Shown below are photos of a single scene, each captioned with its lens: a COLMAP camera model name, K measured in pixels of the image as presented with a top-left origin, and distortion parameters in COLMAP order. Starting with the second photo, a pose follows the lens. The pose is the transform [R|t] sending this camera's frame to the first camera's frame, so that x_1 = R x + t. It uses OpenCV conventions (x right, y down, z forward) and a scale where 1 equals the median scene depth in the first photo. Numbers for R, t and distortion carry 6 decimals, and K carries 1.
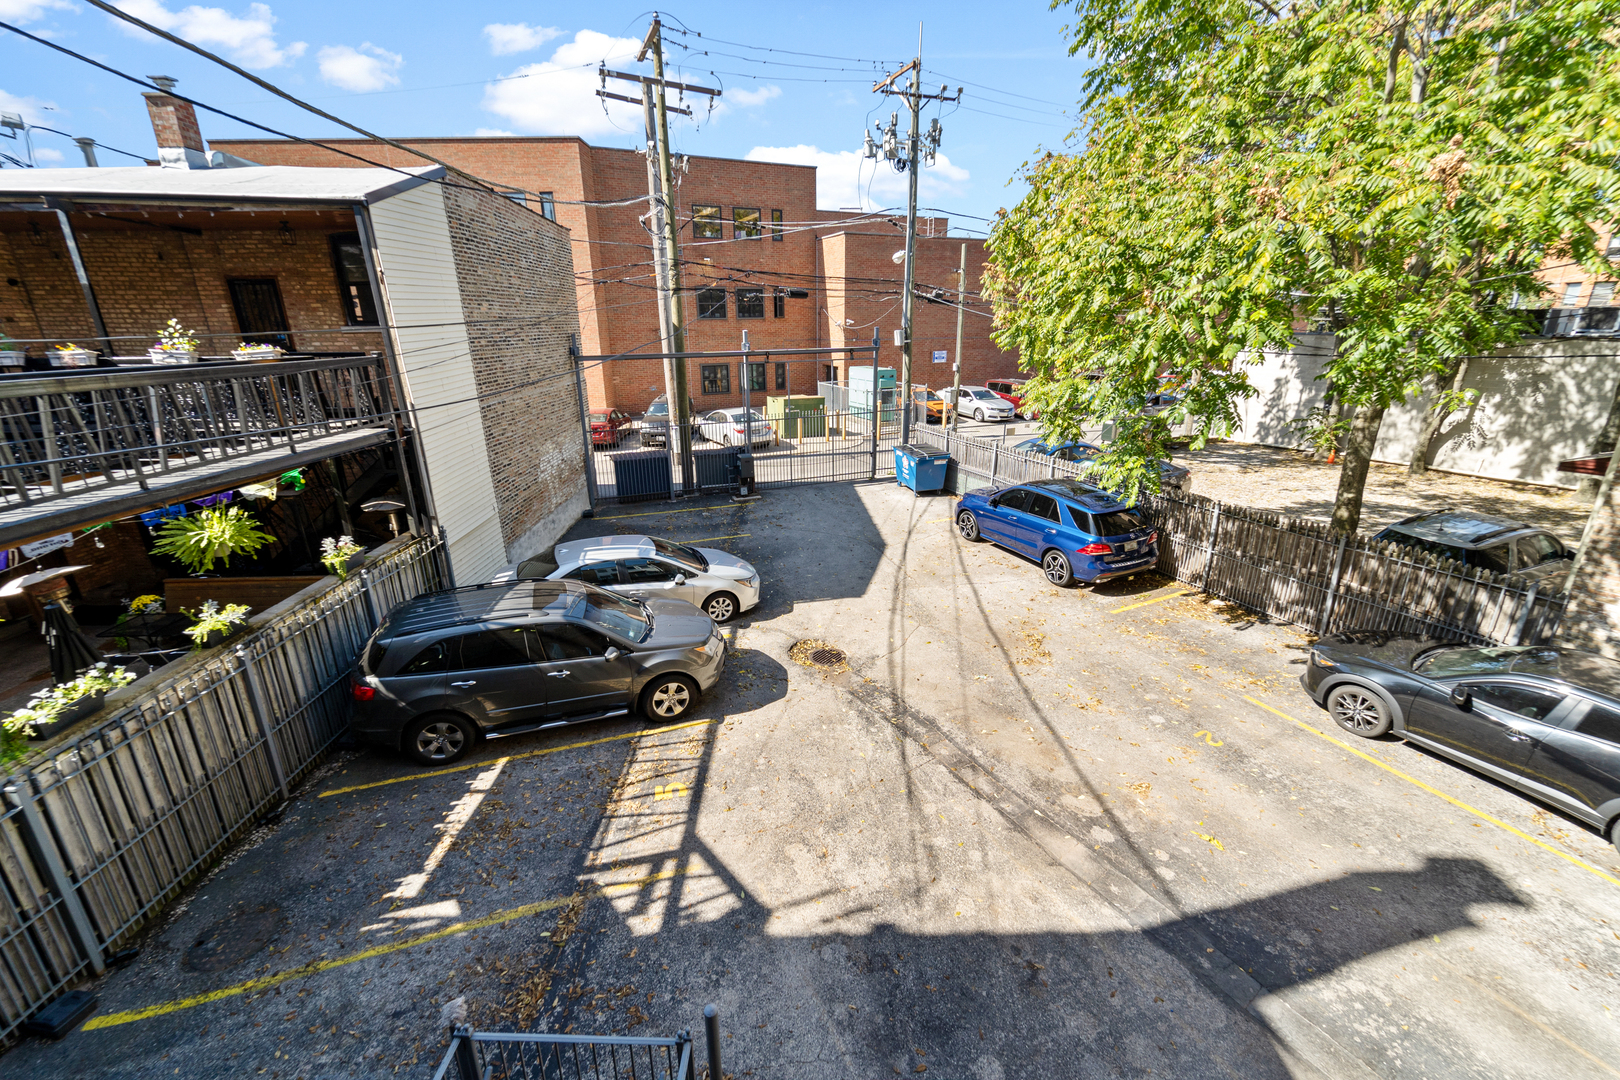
lens RADIAL K [[631.4, 0, 810.0], [0, 631.4, 540.0], [0, 0, 1]] dist [-0.000051, -0.000214]
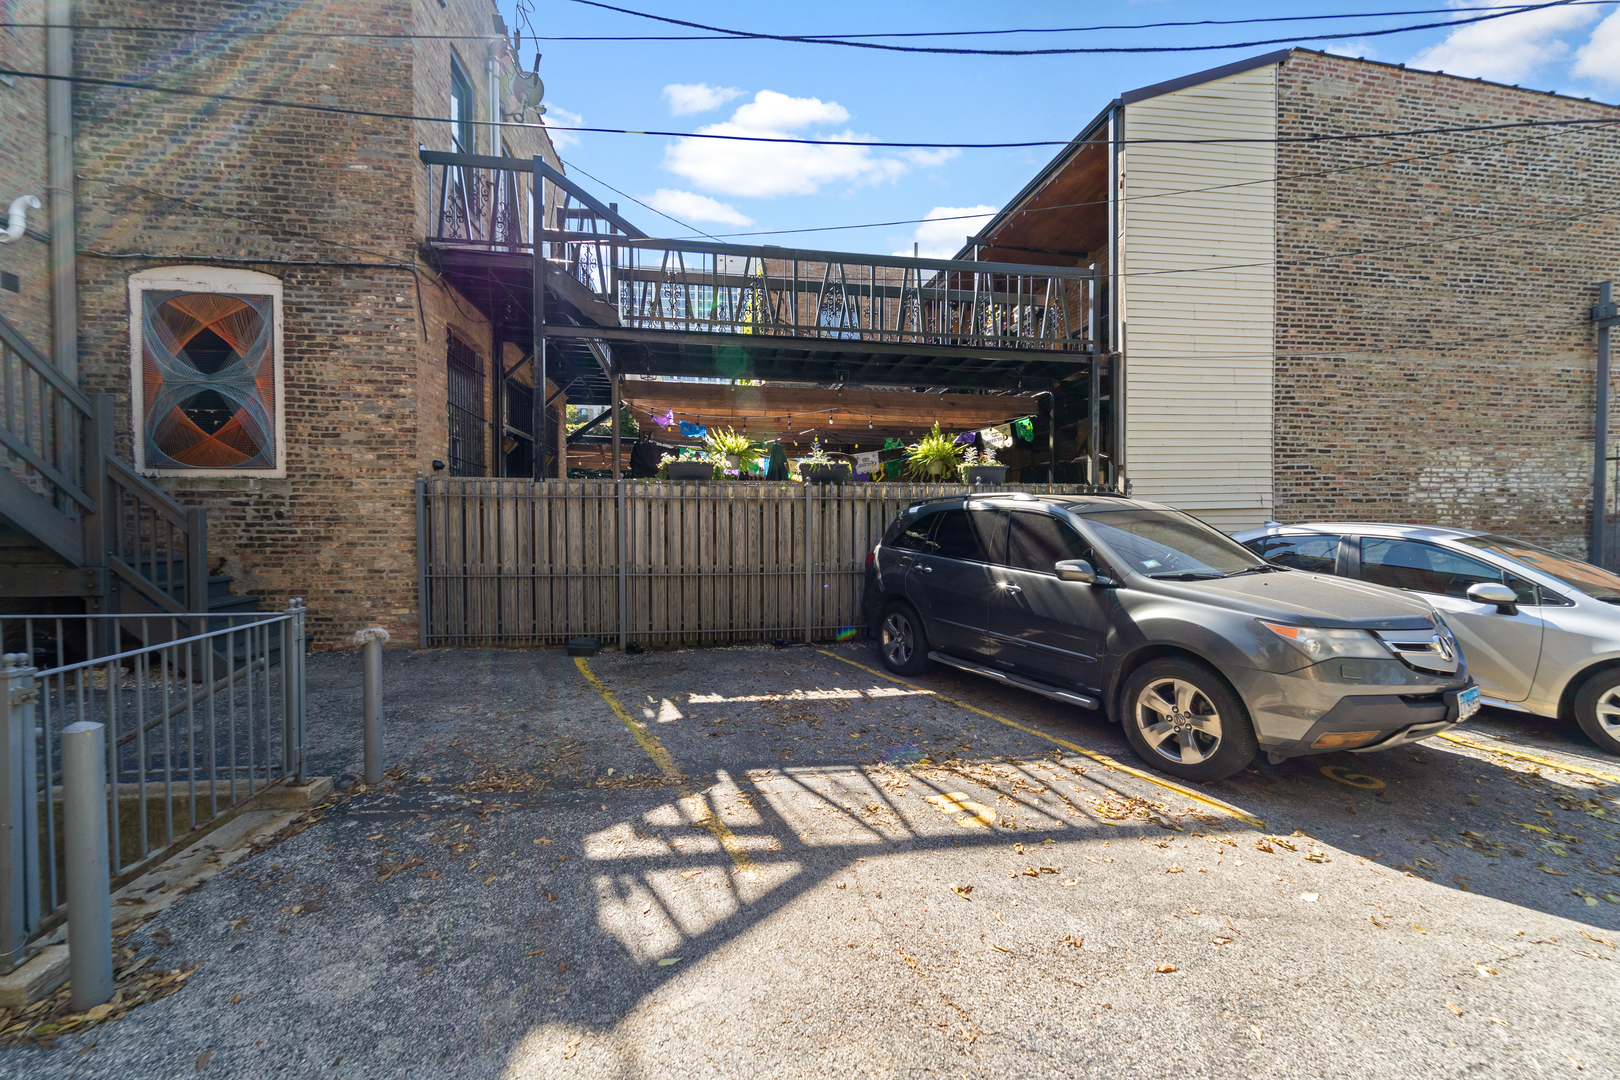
lens RADIAL K [[651.8, 0, 810.0], [0, 651.8, 540.0], [0, 0, 1]] dist [0.000121, -0.001521]
pose [[0.147174, 0.036137, -0.988450, 0.198835], [-0.305337, 0.952185, -0.010652, 0.232591], [0.940803, 0.303378, 0.151170, 0.705143]]
